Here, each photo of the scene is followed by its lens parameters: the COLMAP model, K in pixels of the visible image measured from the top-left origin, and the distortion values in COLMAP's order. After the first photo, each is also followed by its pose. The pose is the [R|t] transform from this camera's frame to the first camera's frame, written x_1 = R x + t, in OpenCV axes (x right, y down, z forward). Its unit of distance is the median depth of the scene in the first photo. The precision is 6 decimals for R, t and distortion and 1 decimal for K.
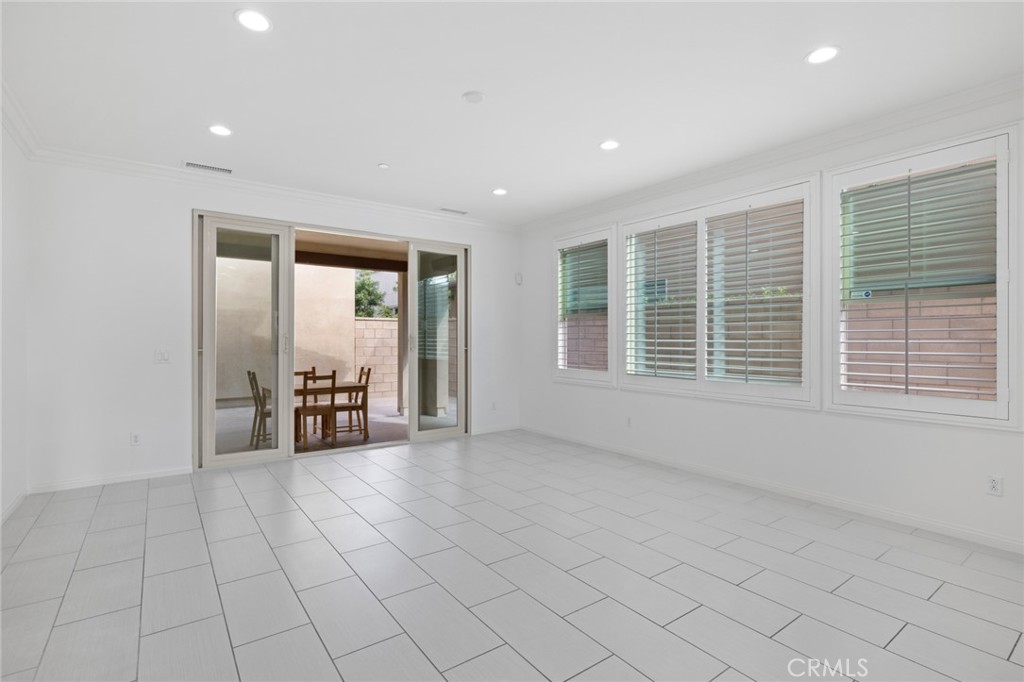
lens RADIAL K [[484.9, 0, 512.0], [0, 484.9, 341.0], [0, 0, 1]] dist [-0.049865, 0.000307]
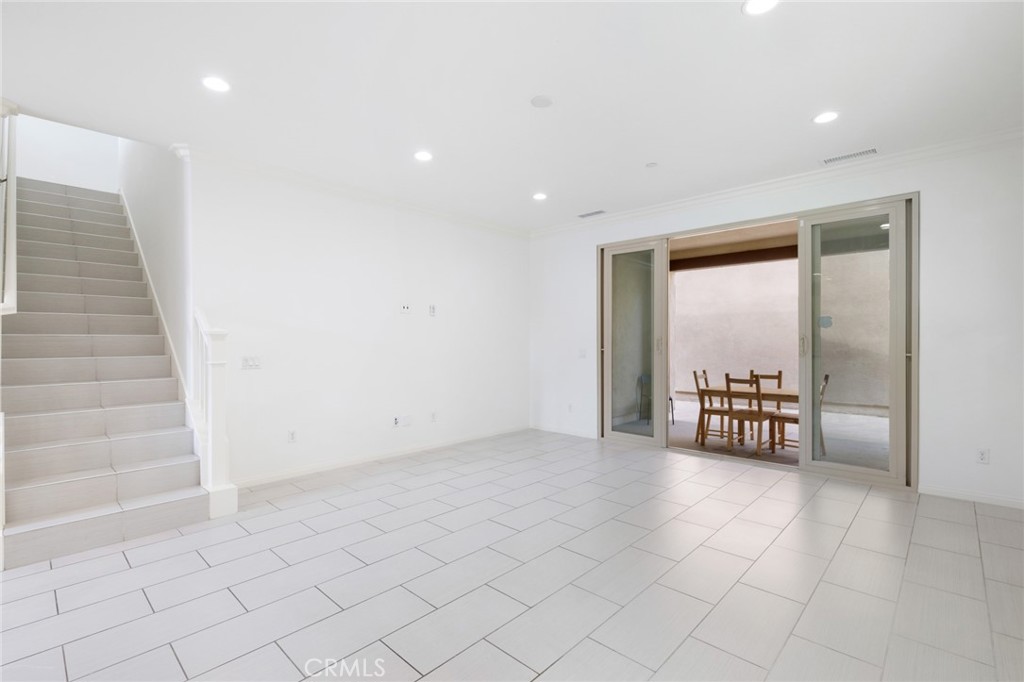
lens RADIAL K [[477.4, 0, 511.2], [0, 477.4, 345.1], [0, 0, 1]] dist [0.113522, 0.000053]
pose [[0.197406, 0.004921, -0.980309, 0.494301], [-0.004044, 0.999983, 0.004205, 0.002552], [0.980313, 0.003134, 0.197423, 0.367468]]
